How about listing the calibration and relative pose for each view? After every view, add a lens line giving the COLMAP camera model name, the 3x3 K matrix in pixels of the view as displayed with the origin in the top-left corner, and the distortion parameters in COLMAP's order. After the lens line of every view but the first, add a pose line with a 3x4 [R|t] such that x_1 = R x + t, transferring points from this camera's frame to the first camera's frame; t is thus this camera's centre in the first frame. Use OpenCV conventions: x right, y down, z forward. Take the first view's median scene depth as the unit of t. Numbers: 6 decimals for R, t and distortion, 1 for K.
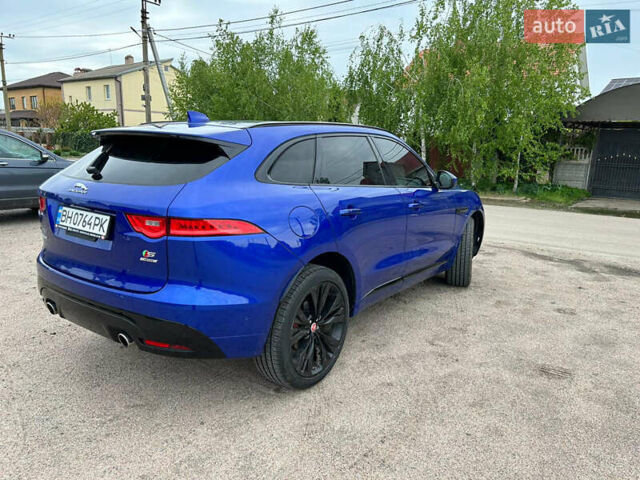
lens RADIAL K [[486.1, 0, 319.1], [0, 486.1, 243.8], [0, 0, 1]] dist [0.072609, -0.083646]
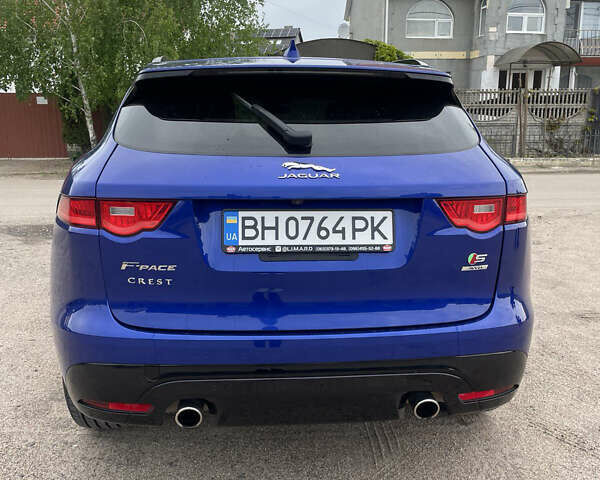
lens RADIAL K [[611.0, 0, 308.0], [0, 611.0, 235.7], [0, 0, 1]] dist [0.054926, 0.000000]
pose [[0.753140, -0.153964, 0.639590, -0.565984], [0.152597, 0.986596, 0.057808, -0.048809], [-0.639918, 0.054062, 0.766540, 0.290341]]
